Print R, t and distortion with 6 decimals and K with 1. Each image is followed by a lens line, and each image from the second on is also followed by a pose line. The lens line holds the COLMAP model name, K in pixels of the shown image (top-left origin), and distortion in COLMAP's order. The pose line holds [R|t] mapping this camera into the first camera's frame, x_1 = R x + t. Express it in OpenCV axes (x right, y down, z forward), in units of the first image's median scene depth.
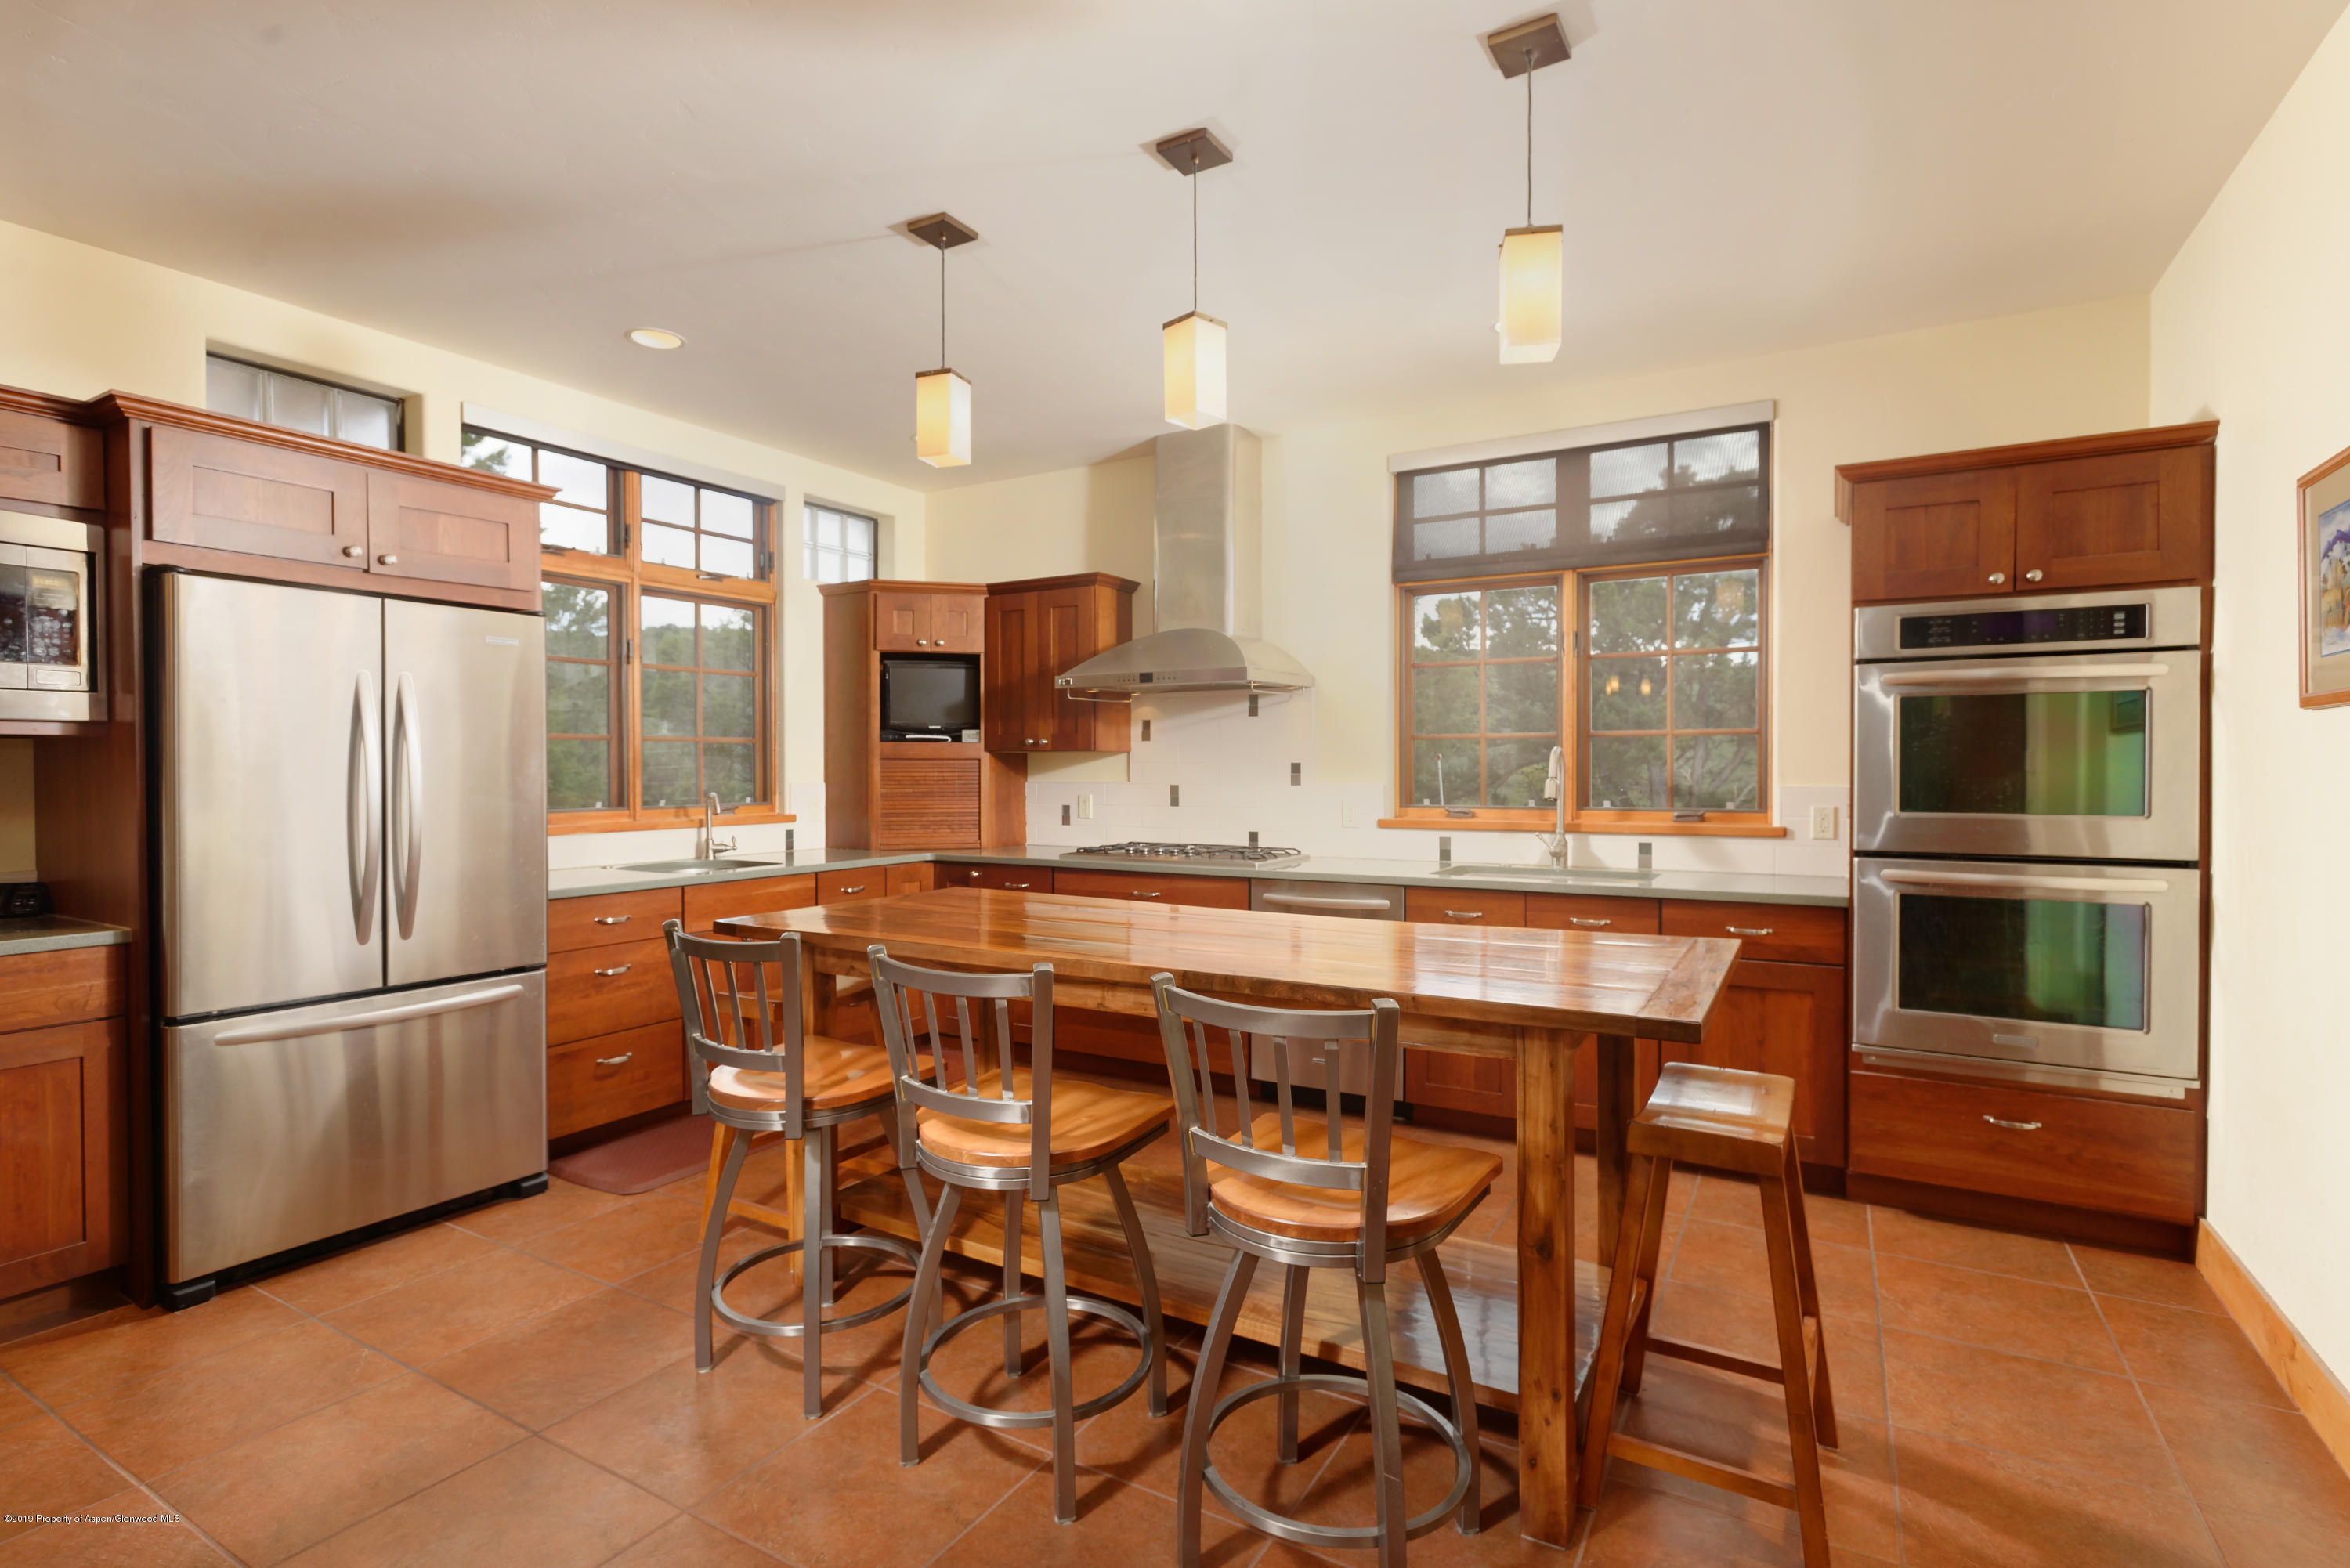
lens RADIAL K [[1134.9, 0, 1167.6], [0, 1134.9, 790.2], [0, 0, 1]] dist [-0.001956, 0.001201]
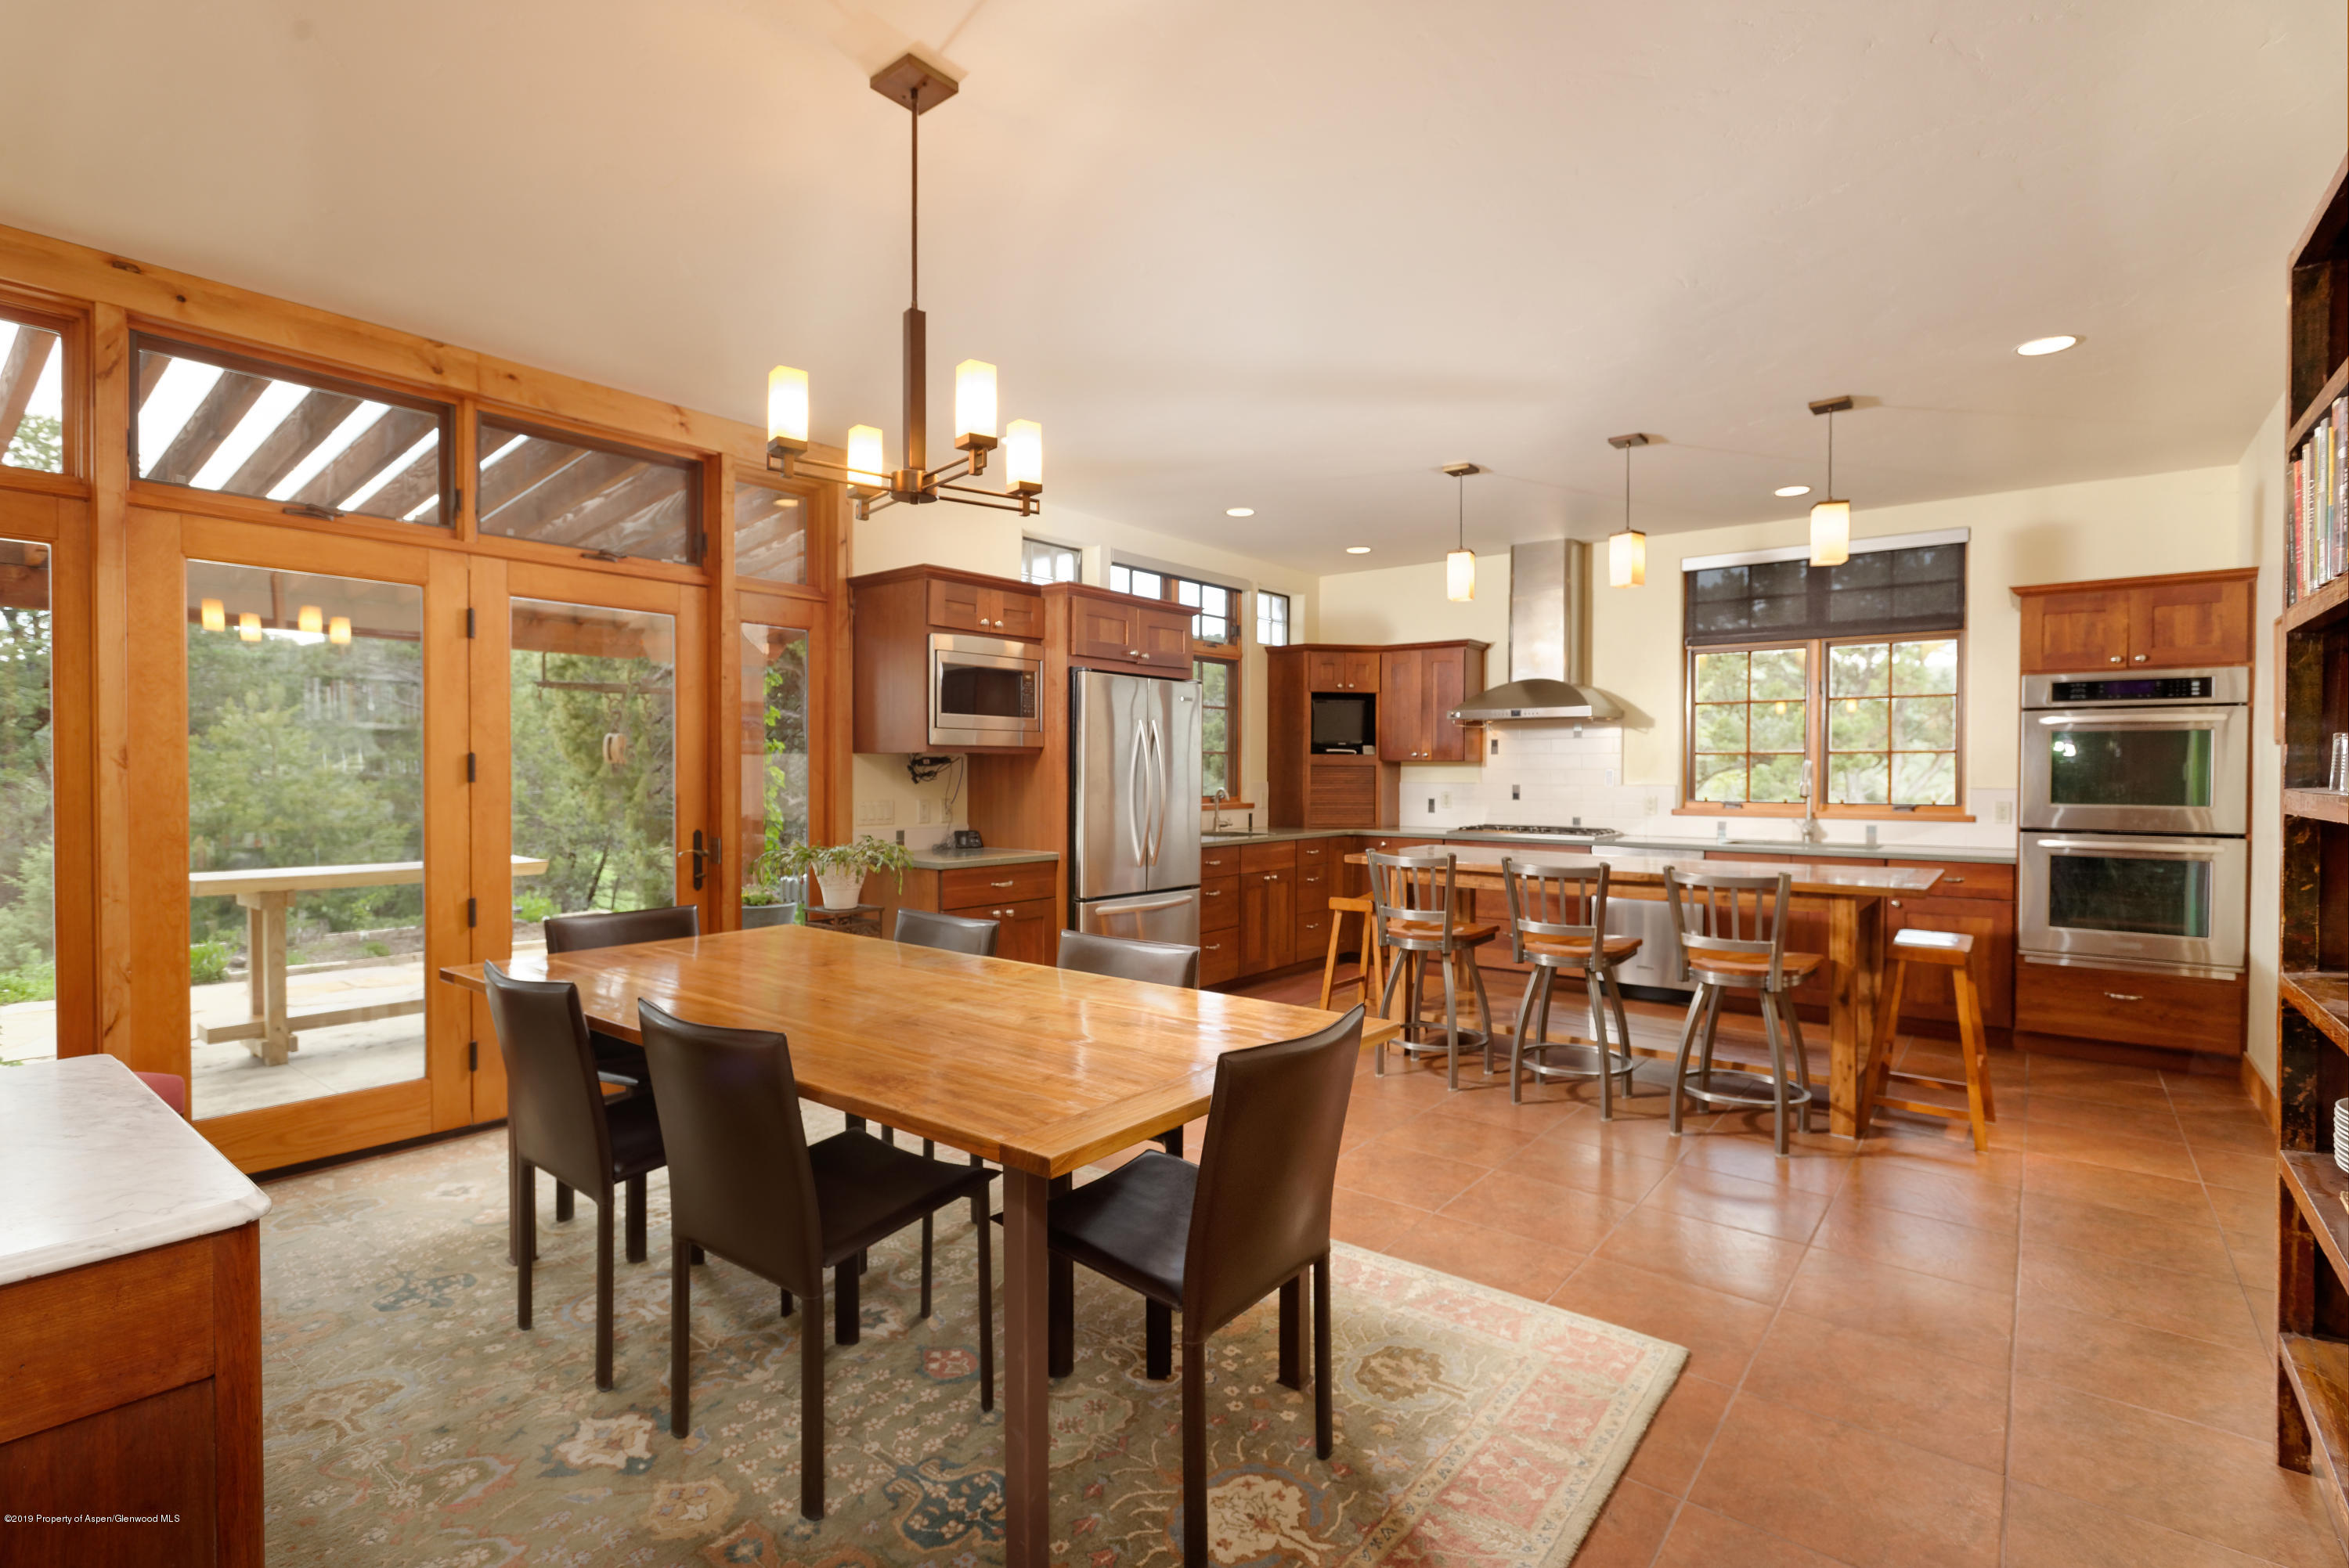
lens RADIAL K [[1134.3, 0, 1173.6], [0, 1134.3, 791.3], [0, 0, 1]] dist [-0.001956, 0.001201]
pose [[0.992158, 0.008263, -0.124714, -0.357171], [-0.008510, 0.999963, -0.001450, 0.013649], [0.124697, 0.002500, 0.992192, -0.691368]]
